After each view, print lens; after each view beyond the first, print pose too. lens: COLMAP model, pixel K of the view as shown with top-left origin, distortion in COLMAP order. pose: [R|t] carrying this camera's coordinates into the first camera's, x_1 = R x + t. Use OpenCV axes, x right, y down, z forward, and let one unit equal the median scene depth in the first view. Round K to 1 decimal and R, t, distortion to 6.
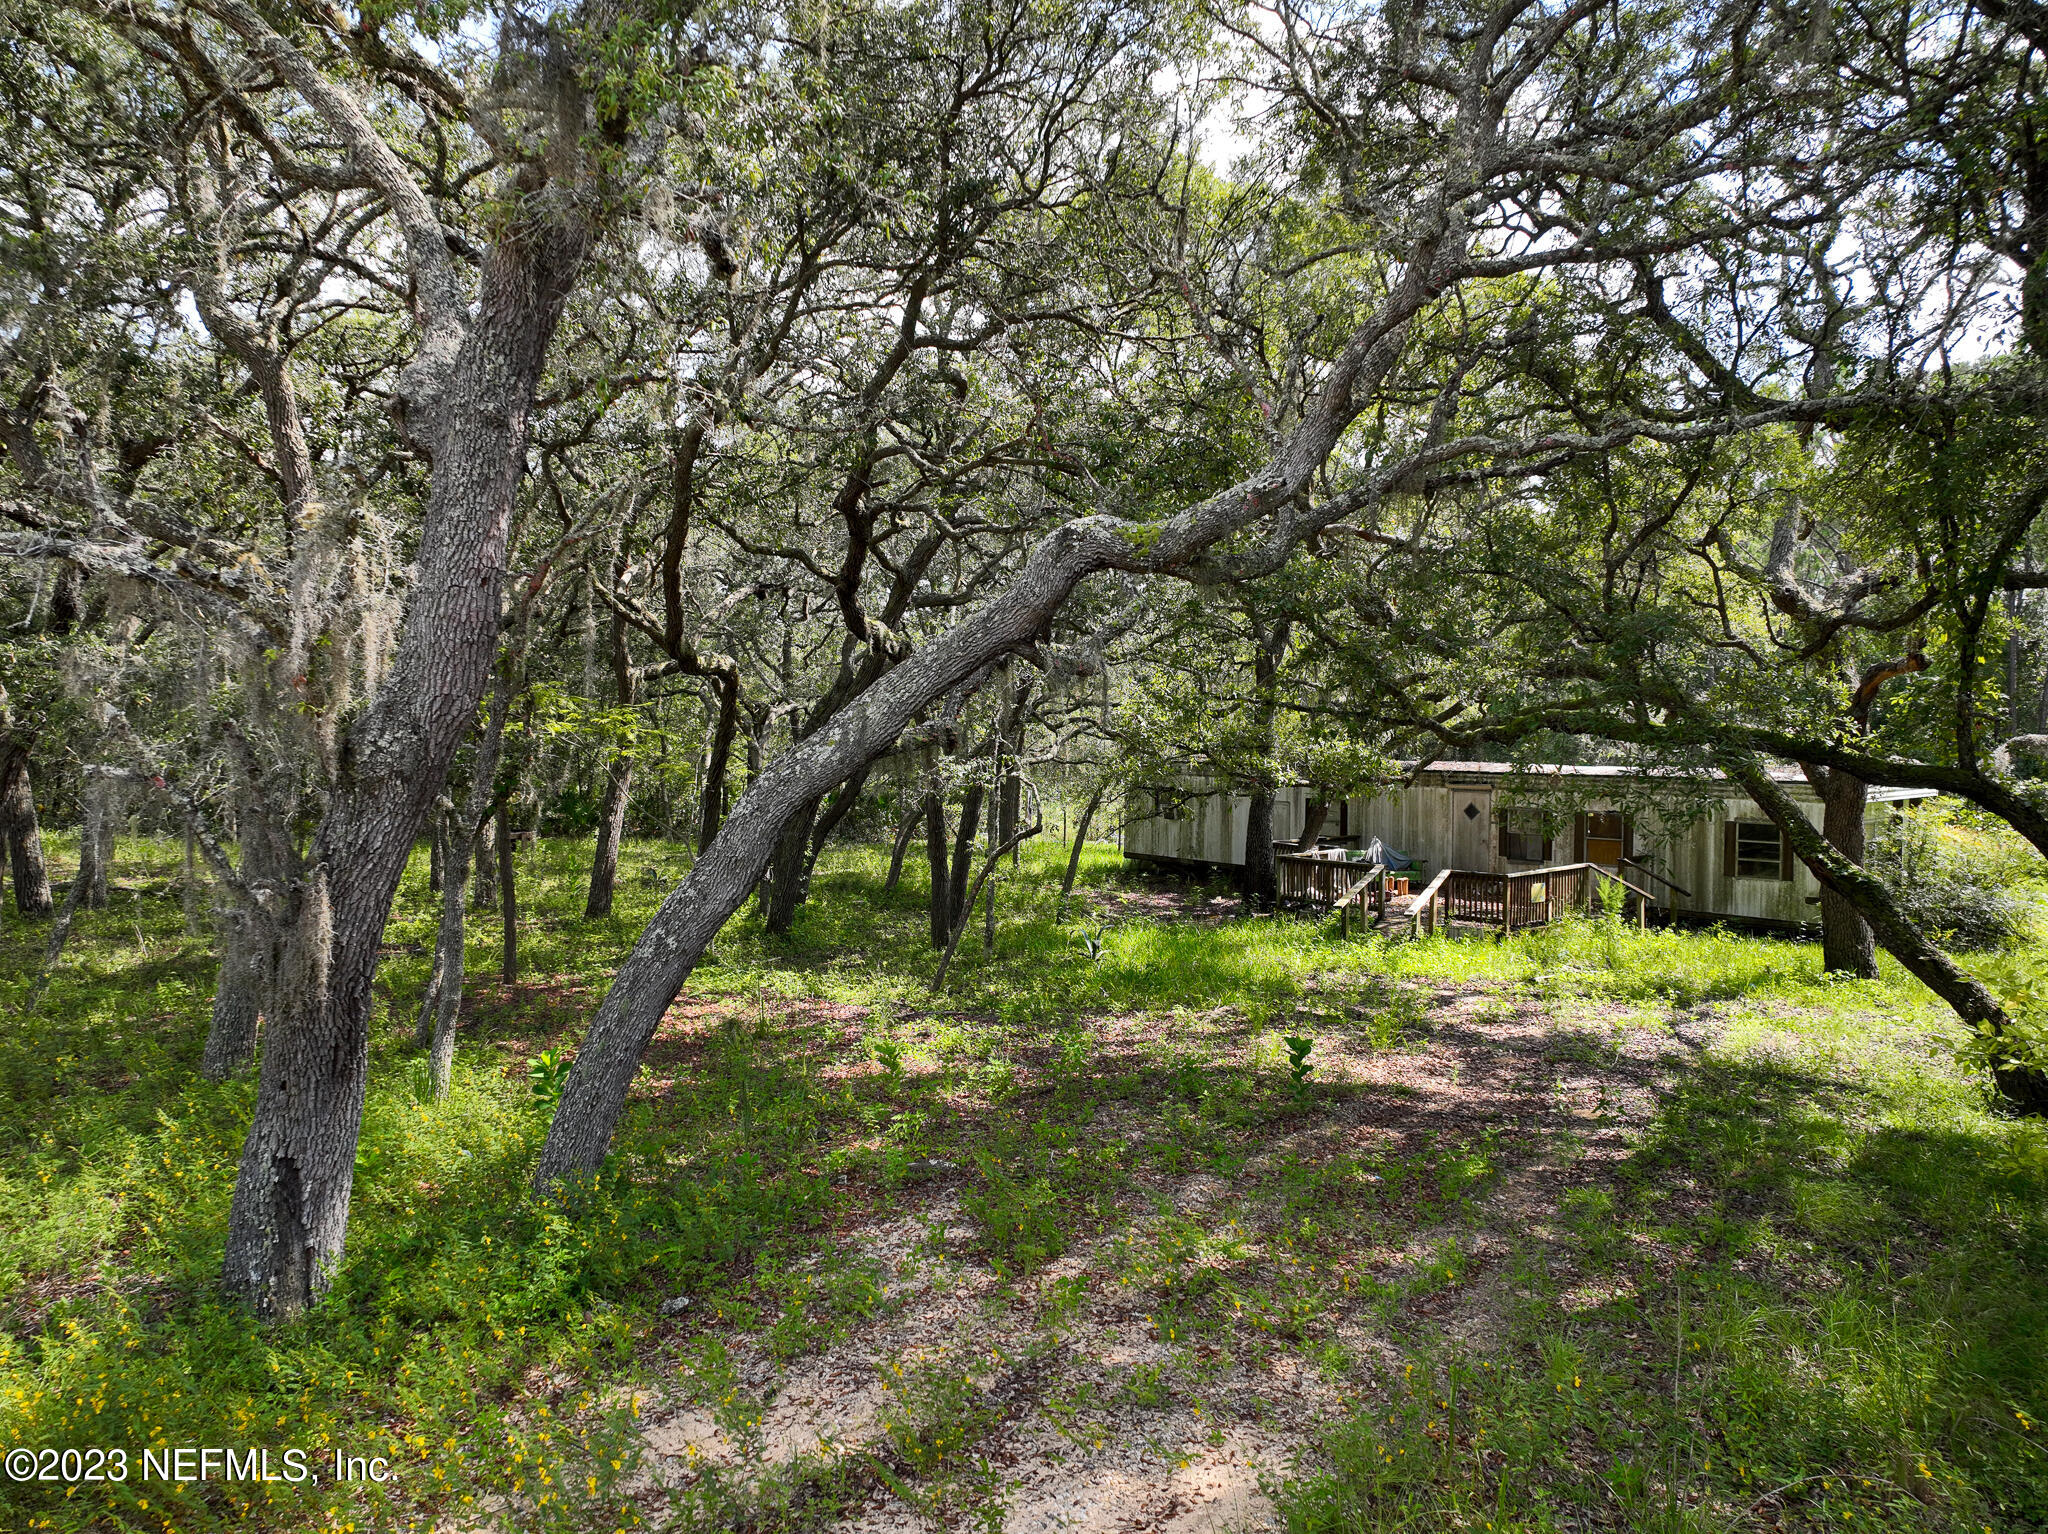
lens RADIAL K [[1447.8, 0, 1024.0], [0, 1447.8, 767.0], [0, 0, 1]] dist [-0.001612, 0.000172]
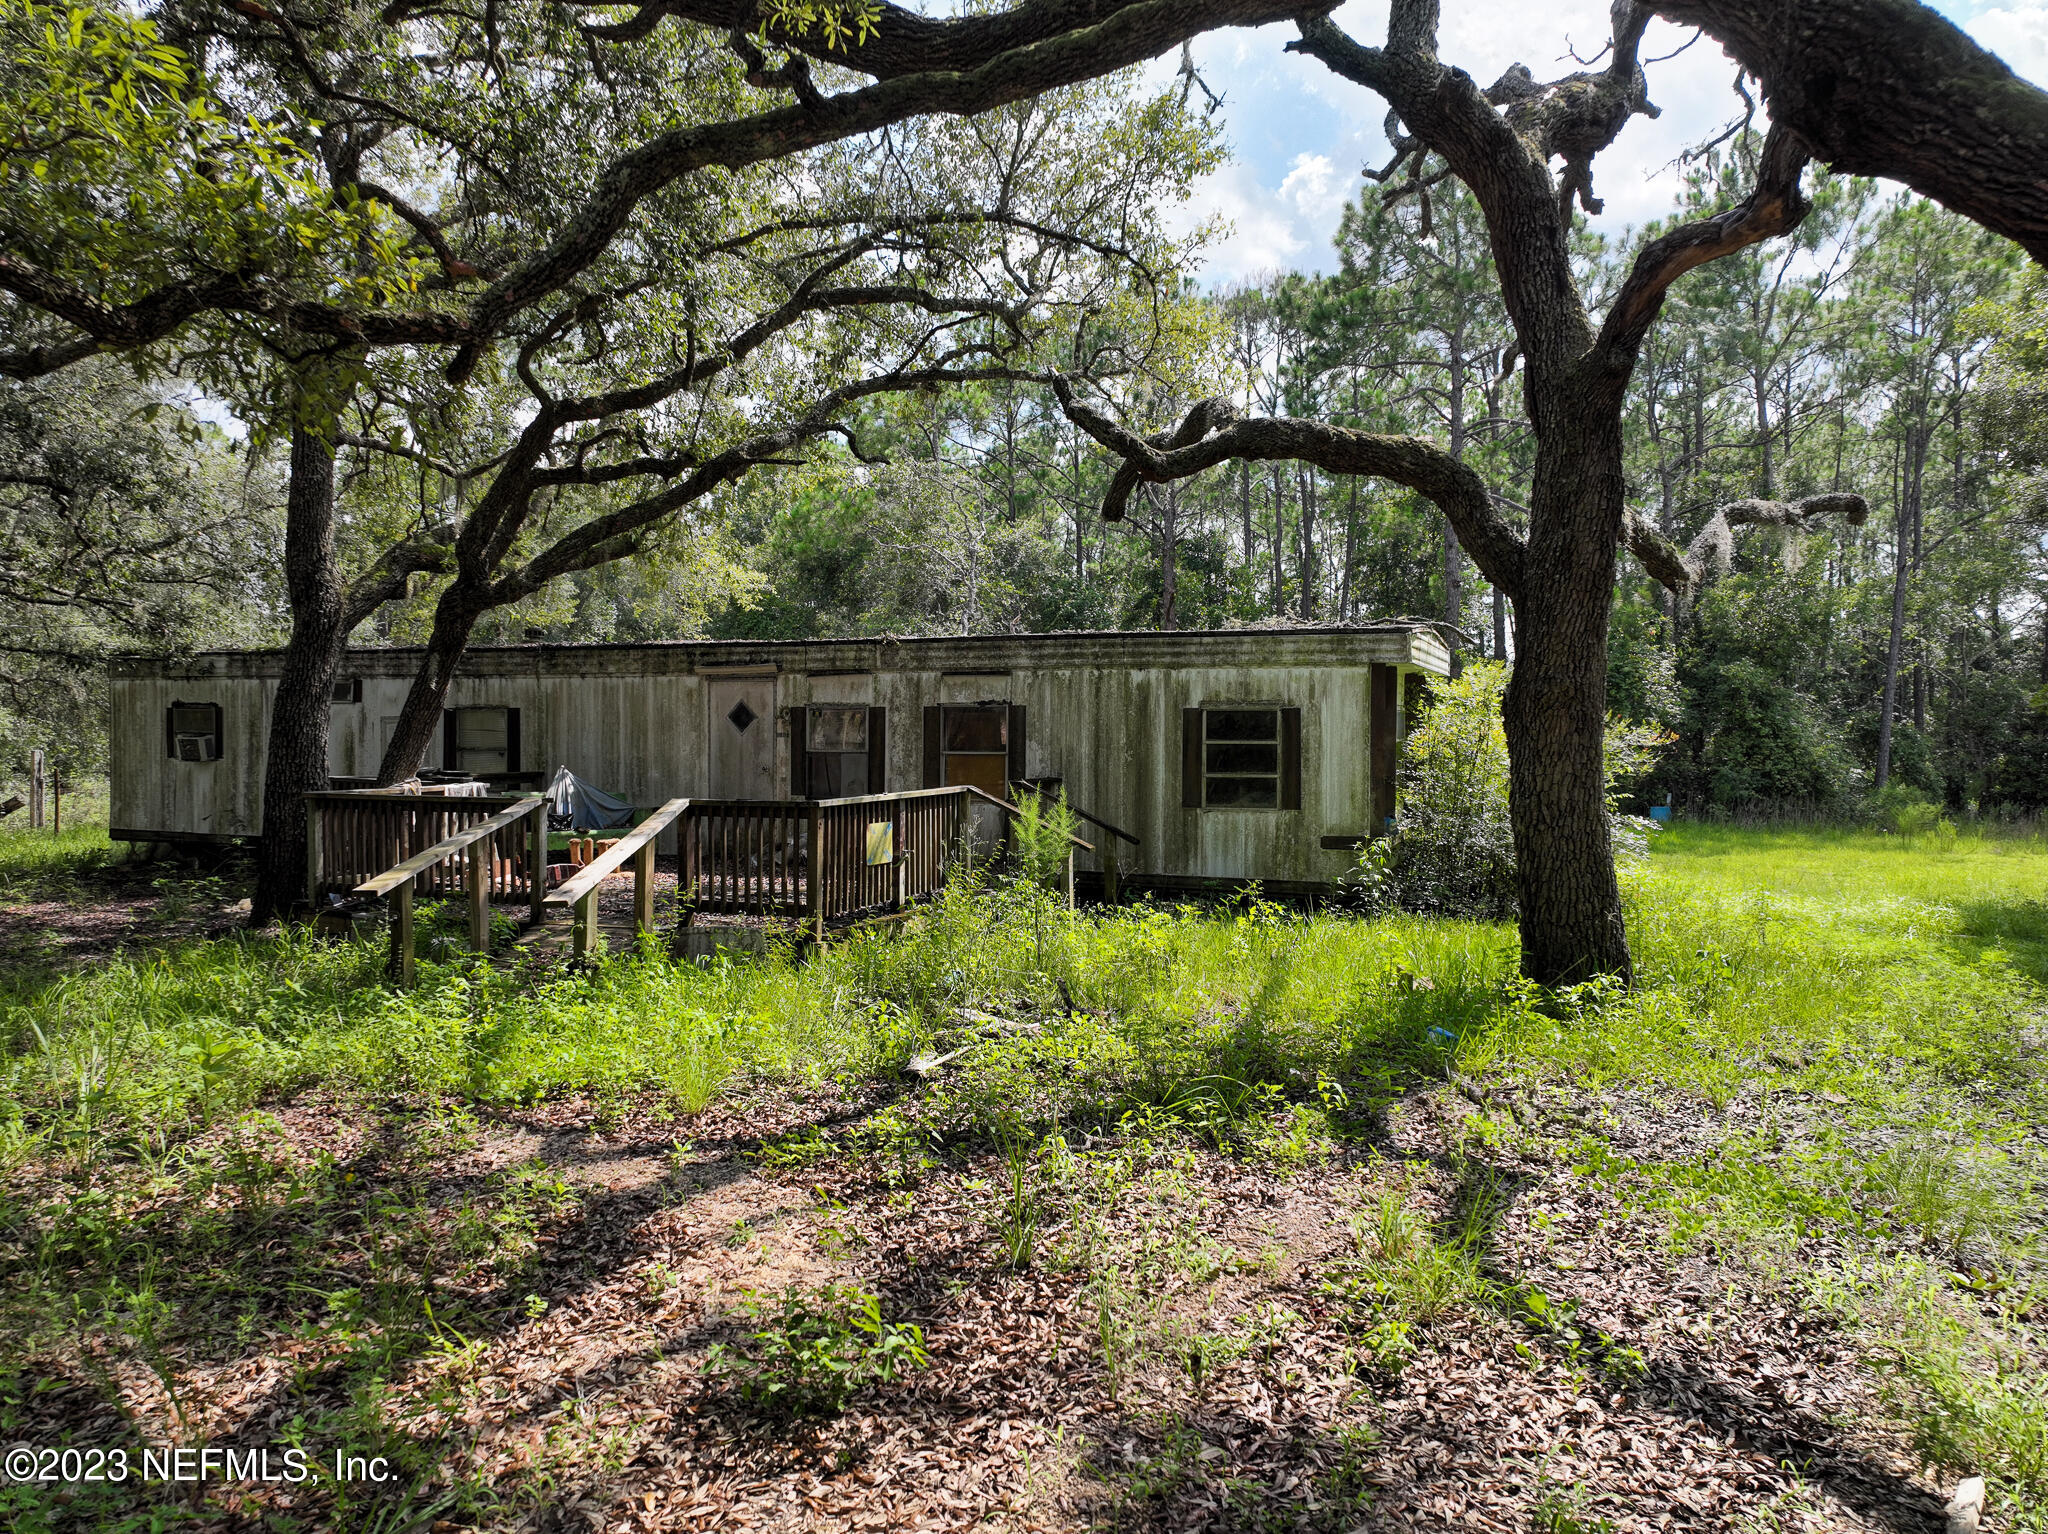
lens RADIAL K [[1447.8, 0, 1024.0], [0, 1447.8, 767.0], [0, 0, 1]] dist [-0.001612, 0.000172]
pose [[0.885573, -0.011267, 0.464363, 0.183512], [0.013608, 0.999906, -0.001691, 0.064178], [-0.464301, 0.007816, 0.885643, 0.573638]]
